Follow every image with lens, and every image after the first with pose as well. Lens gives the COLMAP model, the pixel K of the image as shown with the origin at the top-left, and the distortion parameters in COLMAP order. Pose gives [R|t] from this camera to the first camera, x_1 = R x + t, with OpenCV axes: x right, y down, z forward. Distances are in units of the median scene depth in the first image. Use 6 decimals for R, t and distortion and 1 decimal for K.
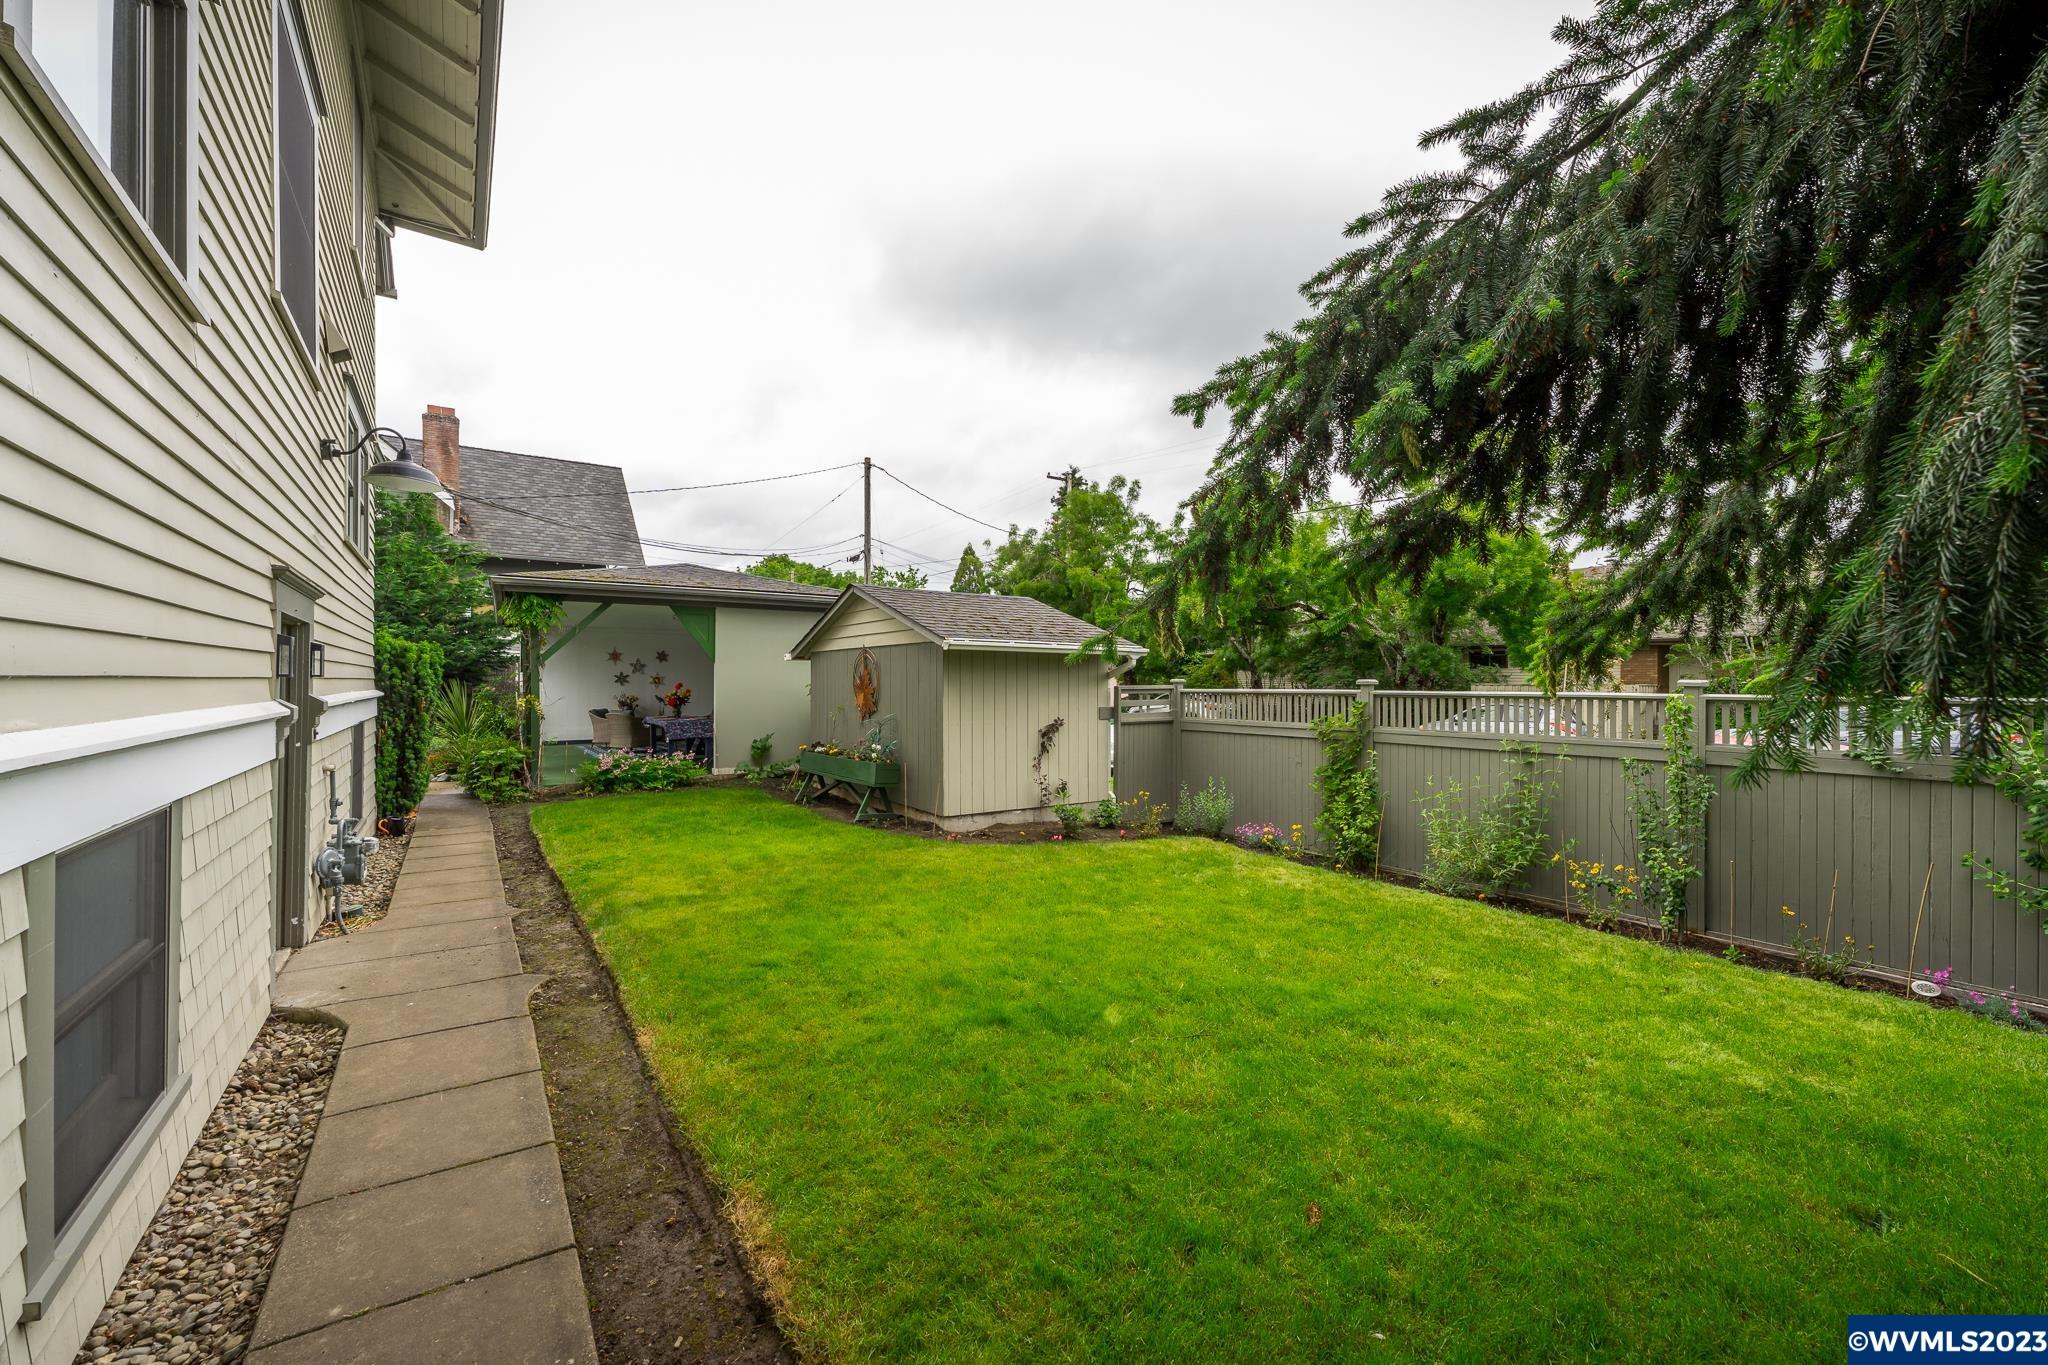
lens RADIAL K [[839.0, 0, 1036.0], [0, 839.0, 680.2], [0, 0, 1]] dist [0.002219, -0.000230]
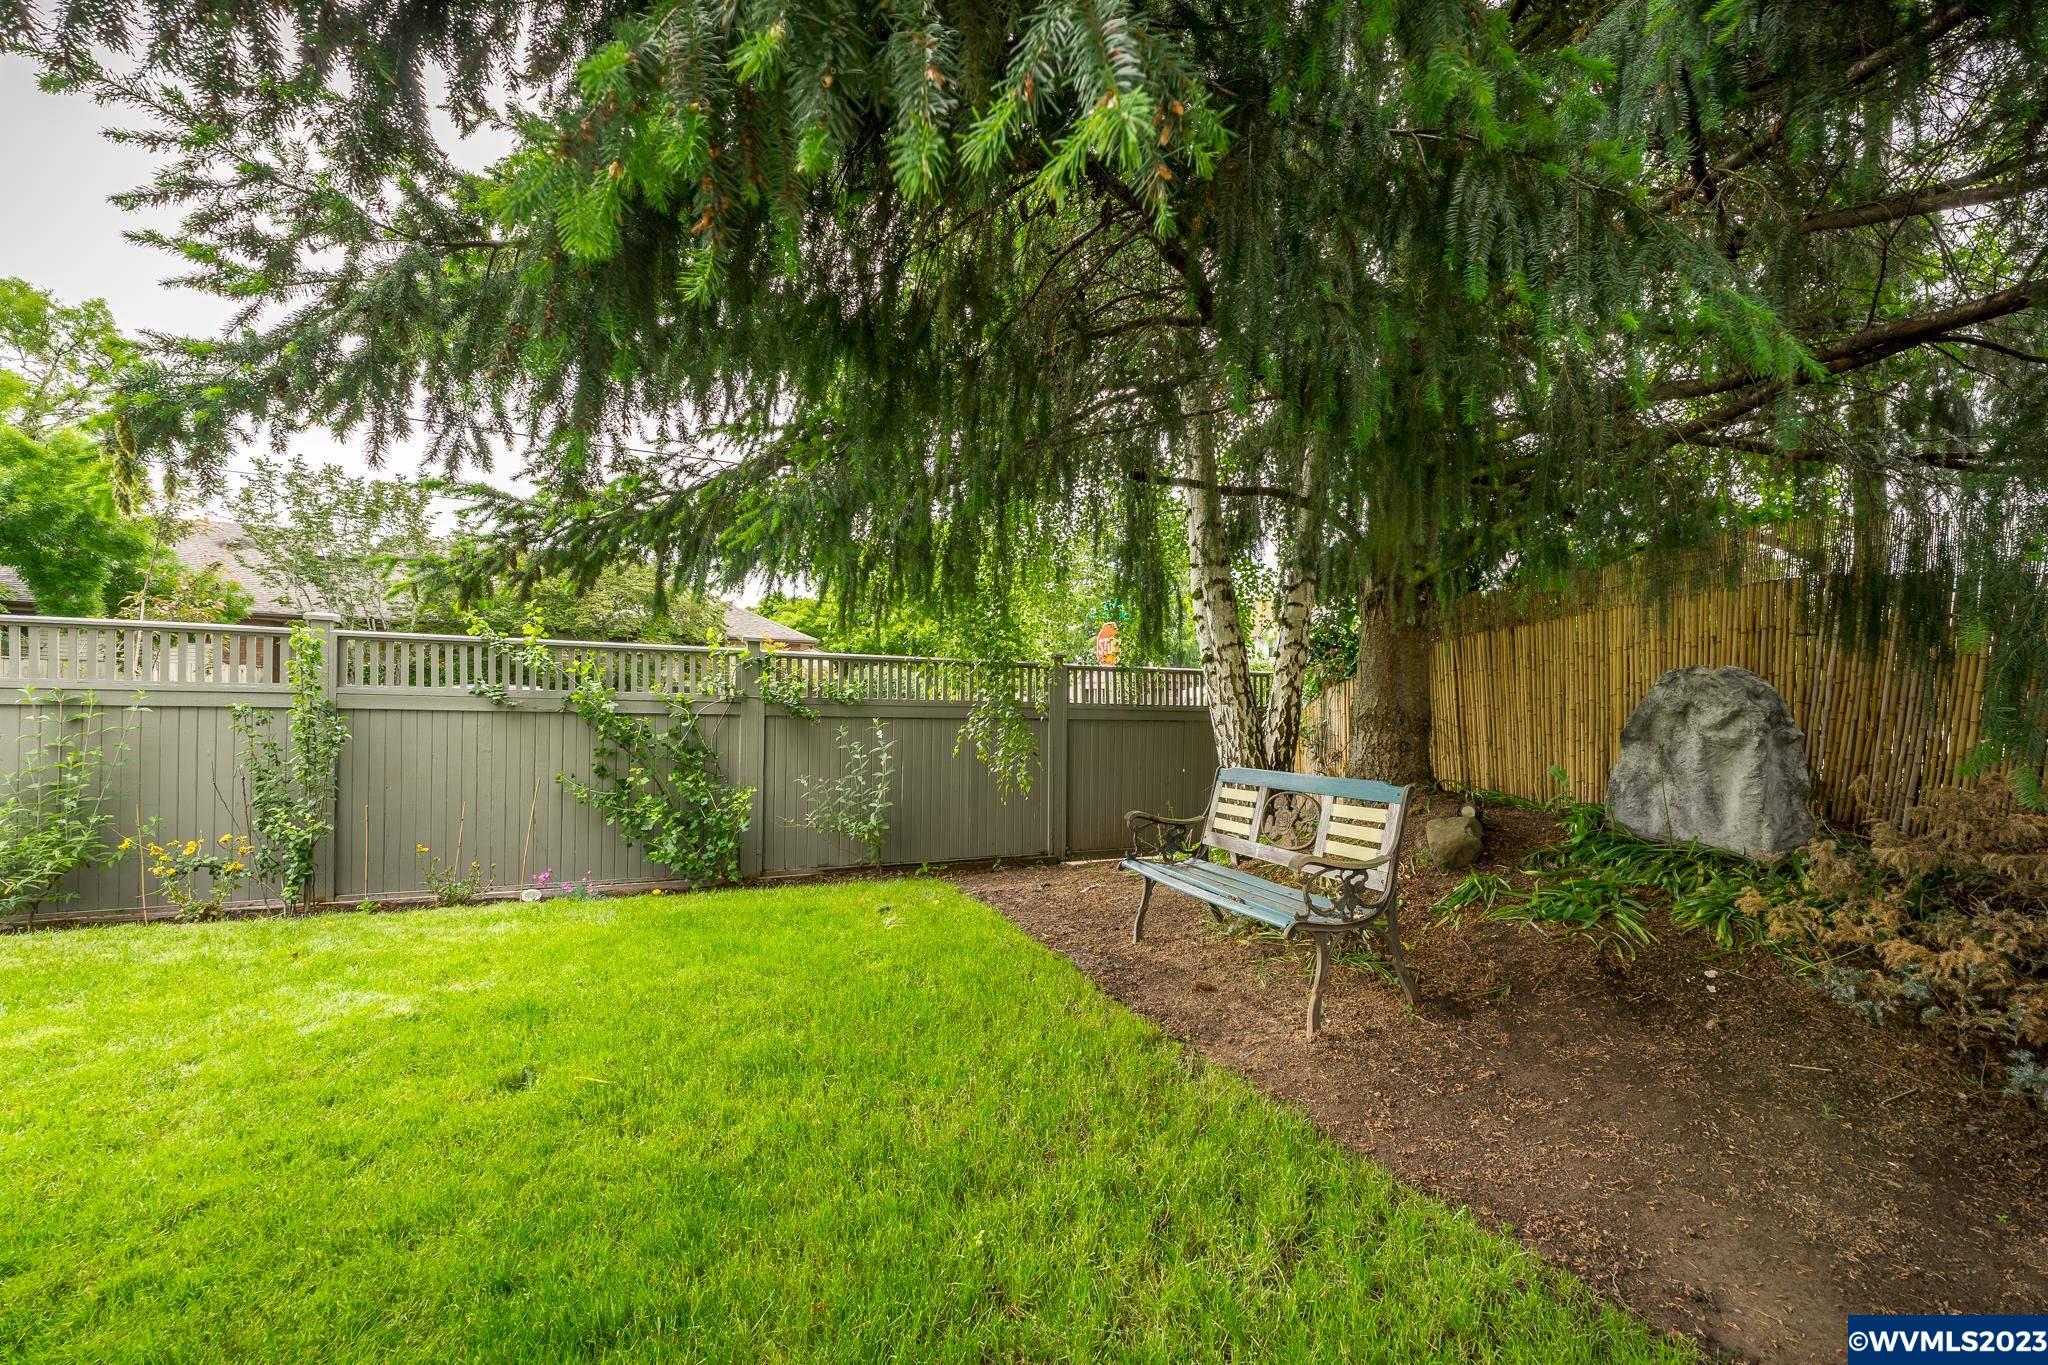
lens RADIAL K [[839.0, 0, 1037.4], [0, 839.0, 698.2], [0, 0, 1]] dist [0.002219, -0.000230]
pose [[0.186900, 0.002384, 0.982376, 0.073677], [-0.001331, 0.999997, -0.002174, 0.115004], [-0.982378, -0.000902, 0.186903, 0.126678]]
